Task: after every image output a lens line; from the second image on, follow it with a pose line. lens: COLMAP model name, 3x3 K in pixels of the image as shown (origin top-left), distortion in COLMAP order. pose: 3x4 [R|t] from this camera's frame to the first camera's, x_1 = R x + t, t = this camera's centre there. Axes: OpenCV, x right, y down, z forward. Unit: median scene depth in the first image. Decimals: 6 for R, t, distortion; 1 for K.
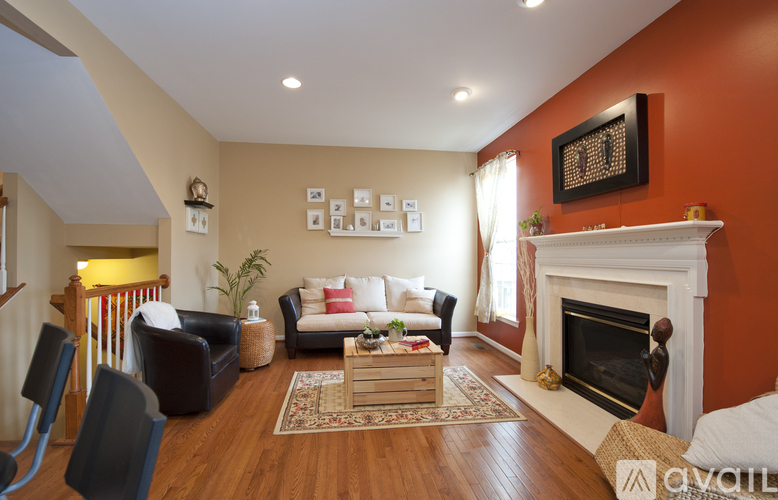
lens RADIAL K [[335.4, 0, 376.6], [0, 335.4, 249.0], [0, 0, 1]] dist [-0.014234, -0.001620]
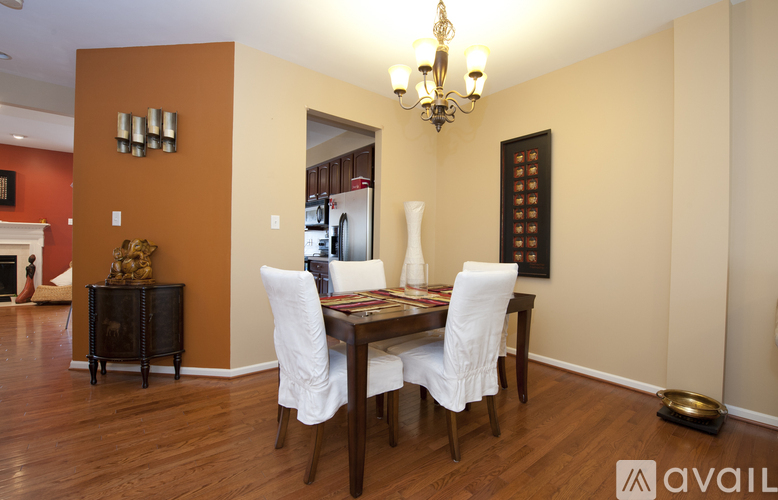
lens RADIAL K [[335.4, 0, 383.5], [0, 335.4, 251.3], [0, 0, 1]] dist [-0.014234, -0.001620]
pose [[-0.532126, -0.016652, 0.846501, -2.183180], [-0.025611, 0.999666, 0.003565, 0.056253], [-0.846278, -0.019783, -0.532375, -0.065164]]
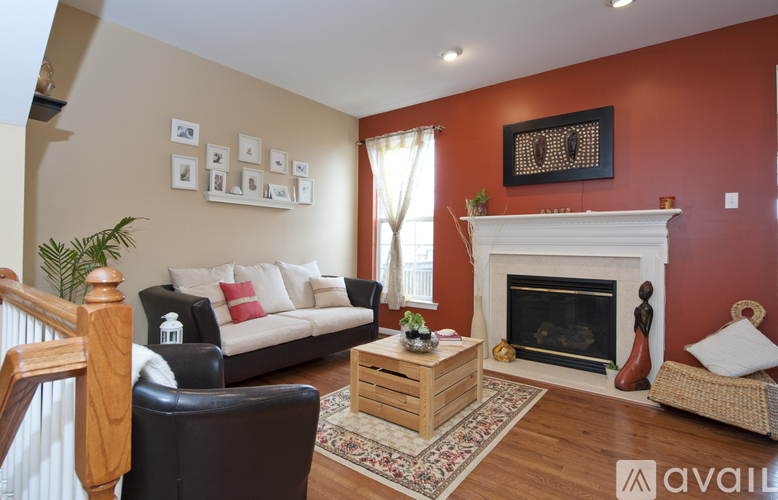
lens RADIAL K [[396.4, 0, 356.0], [0, 396.4, 233.5], [0, 0, 1]] dist [0.005991, 0.000828]
pose [[0.730954, 0.017830, 0.682194, -0.698455], [-0.020210, 0.999786, -0.004476, 0.031146], [-0.682128, -0.010515, 0.731157, 0.412872]]
